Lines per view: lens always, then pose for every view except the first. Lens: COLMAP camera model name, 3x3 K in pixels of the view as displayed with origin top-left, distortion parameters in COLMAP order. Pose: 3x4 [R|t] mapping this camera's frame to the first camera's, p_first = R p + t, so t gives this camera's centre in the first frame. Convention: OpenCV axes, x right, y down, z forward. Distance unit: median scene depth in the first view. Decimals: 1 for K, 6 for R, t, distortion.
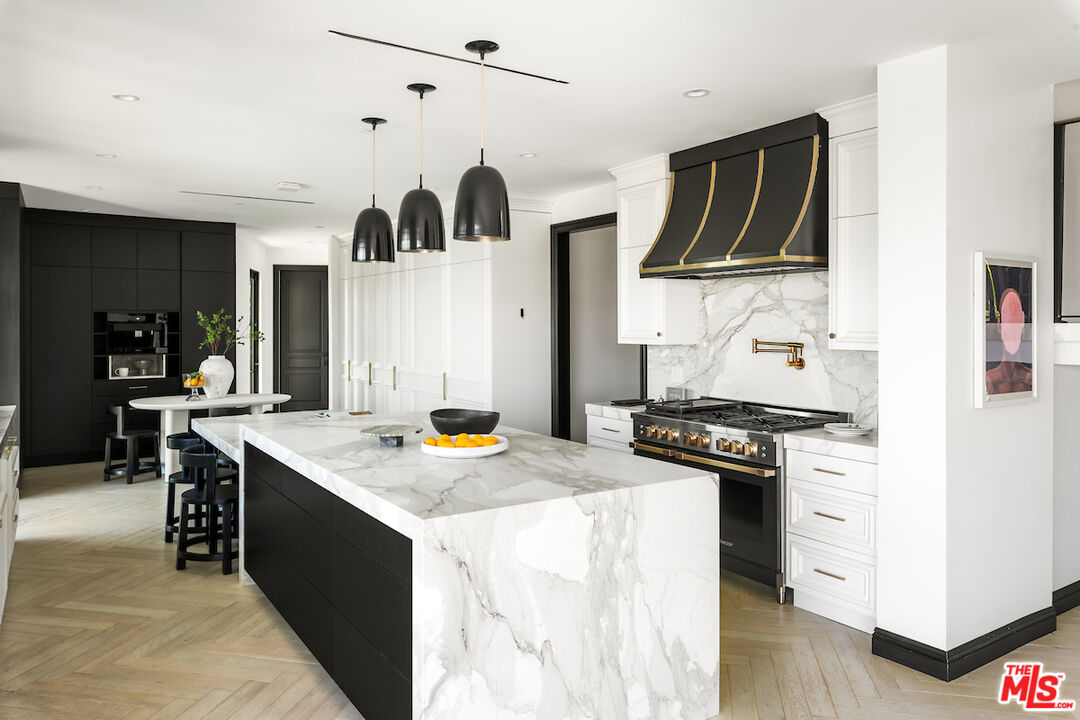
lens RADIAL K [[755.2, 0, 532.1], [0, 755.2, 327.0], [0, 0, 1]] dist [0.001867, 0.000355]
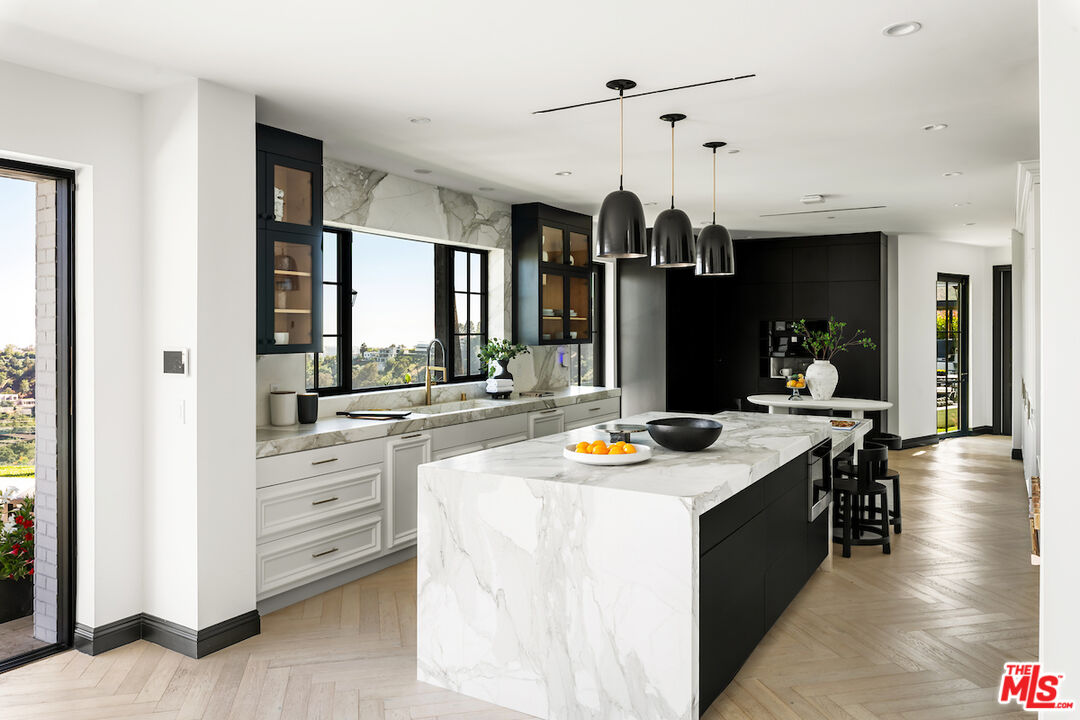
lens RADIAL K [[755.2, 0, 532.1], [0, 755.2, 327.0], [0, 0, 1]] dist [0.001867, 0.000355]
pose [[0.426836, -0.004619, -0.904317, 1.077263], [-0.002946, 0.999975, -0.006499, -0.003674], [0.904324, 0.005438, 0.426811, 0.483523]]
